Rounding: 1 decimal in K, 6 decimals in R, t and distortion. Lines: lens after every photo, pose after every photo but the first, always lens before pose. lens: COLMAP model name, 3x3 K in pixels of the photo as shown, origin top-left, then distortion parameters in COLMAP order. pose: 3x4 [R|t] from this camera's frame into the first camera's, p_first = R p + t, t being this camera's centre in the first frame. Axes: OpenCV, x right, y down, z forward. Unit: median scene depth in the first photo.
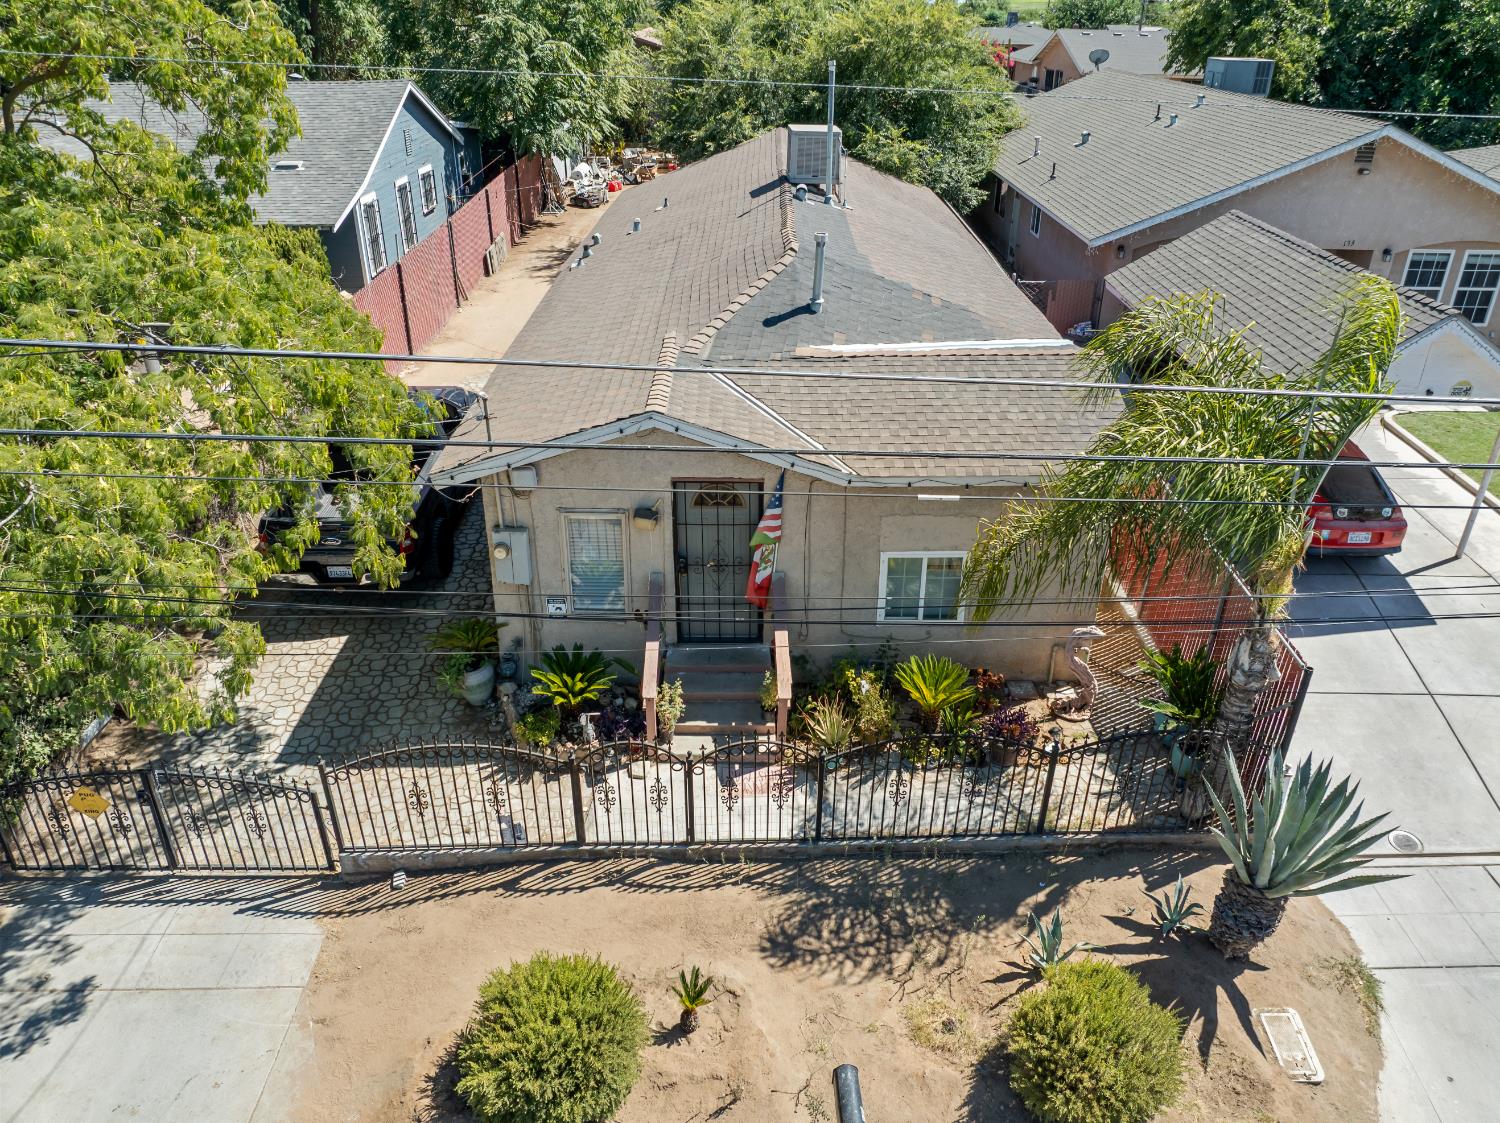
lens RADIAL K [[1052.8, 0, 757.7], [0, 1052.8, 558.8], [0, 0, 1]] dist [-0.044263, 0.015604]
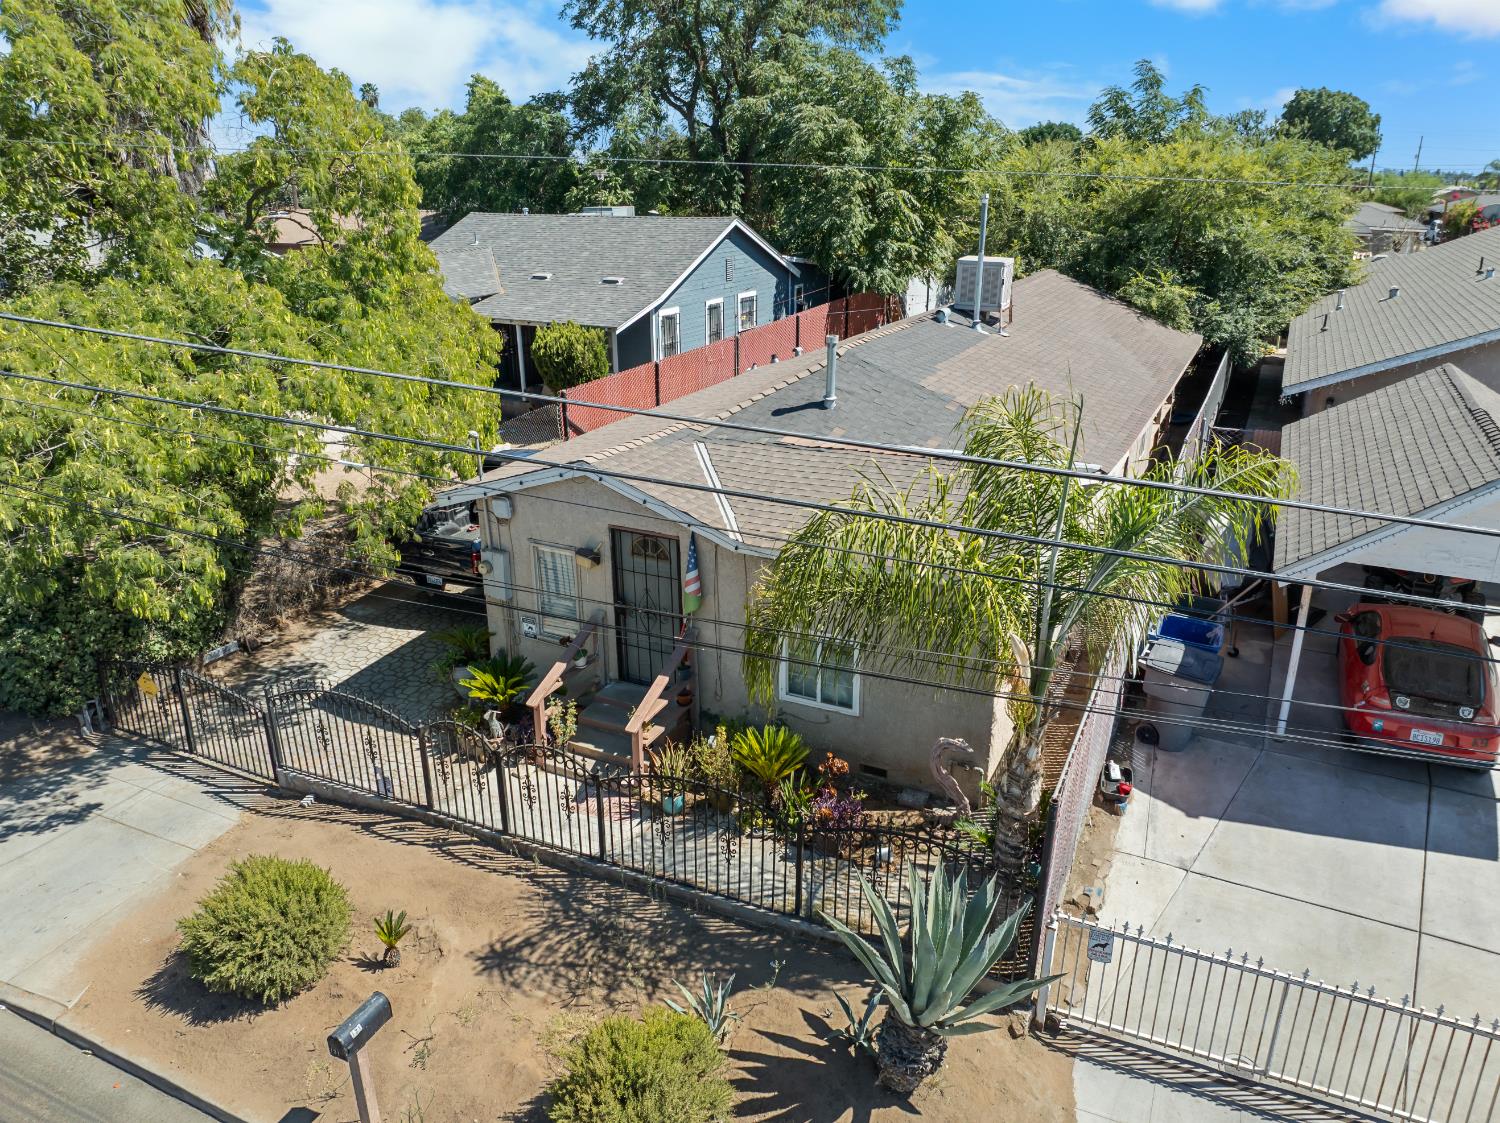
lens RADIAL K [[1052.8, 0, 757.1], [0, 1052.8, 561.0], [0, 0, 1]] dist [-0.044263, 0.015604]
pose [[0.896753, 0.147858, -0.417100, 0.593045], [-0.203310, 0.974826, -0.091543, 0.035487], [0.393065, 0.166892, 0.904238, 0.046410]]
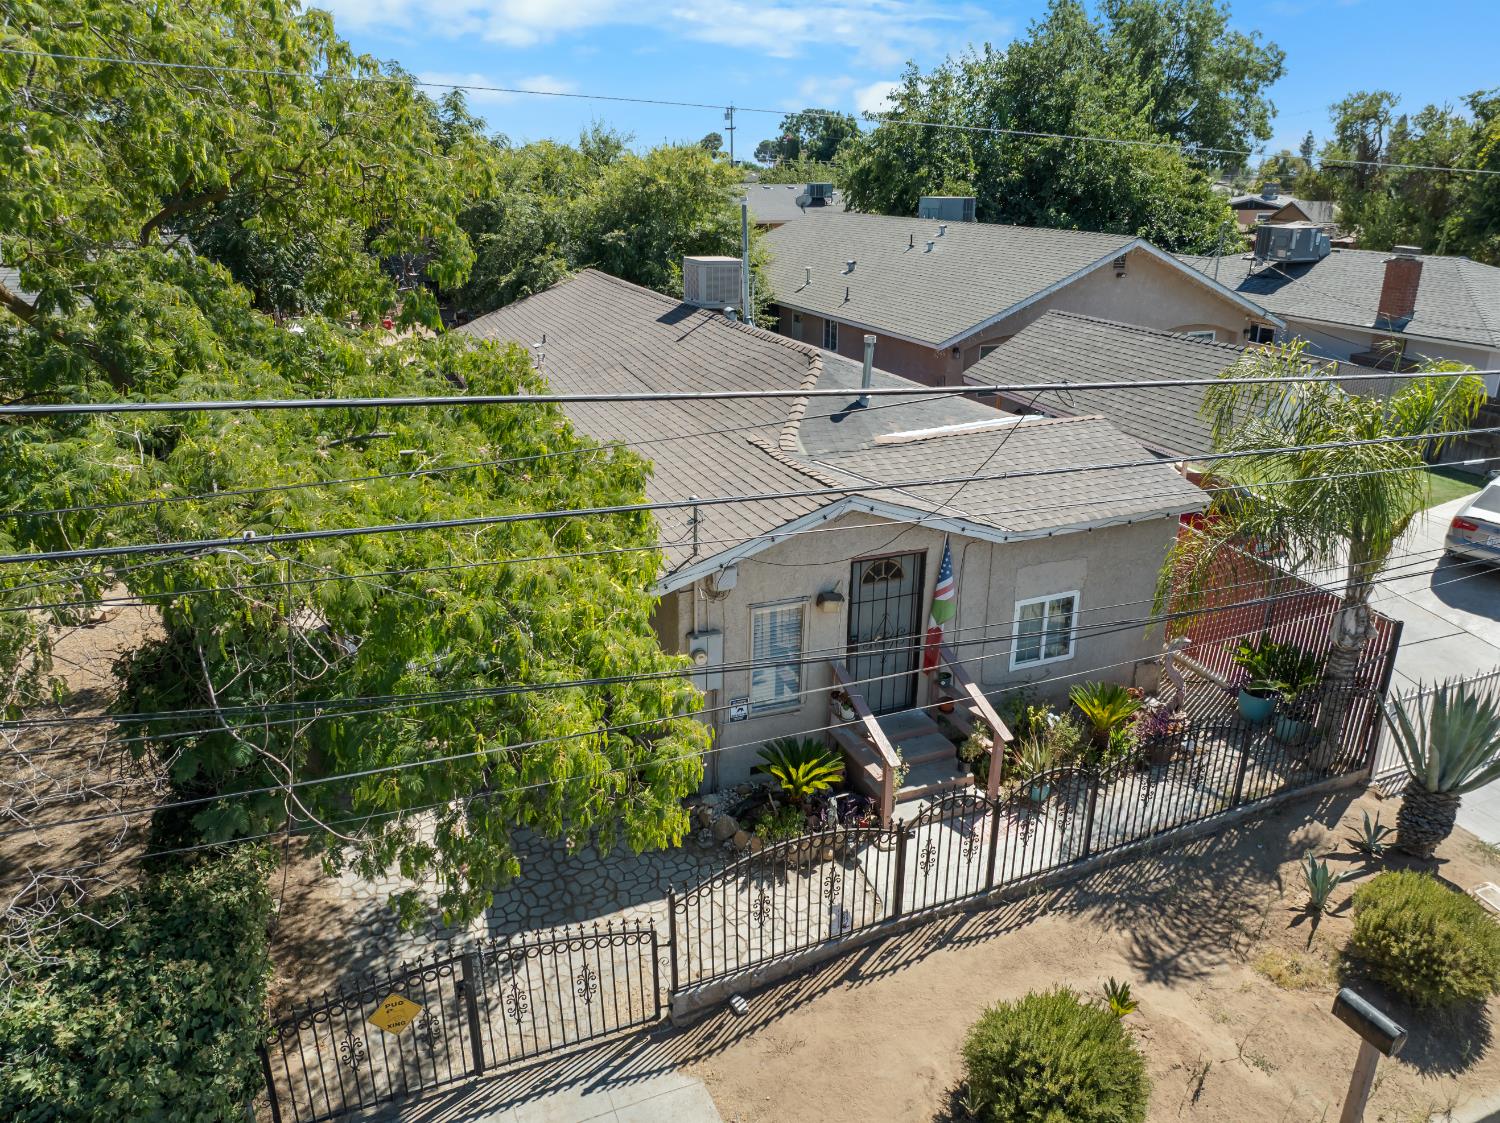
lens RADIAL K [[1052.8, 0, 757.7], [0, 1052.8, 559.6], [0, 0, 1]] dist [-0.044263, 0.015604]
pose [[0.924635, -0.135728, 0.355849, -0.595354], [0.182320, 0.978071, -0.100682, 0.013580], [-0.334380, 0.157973, 0.929104, 0.058490]]
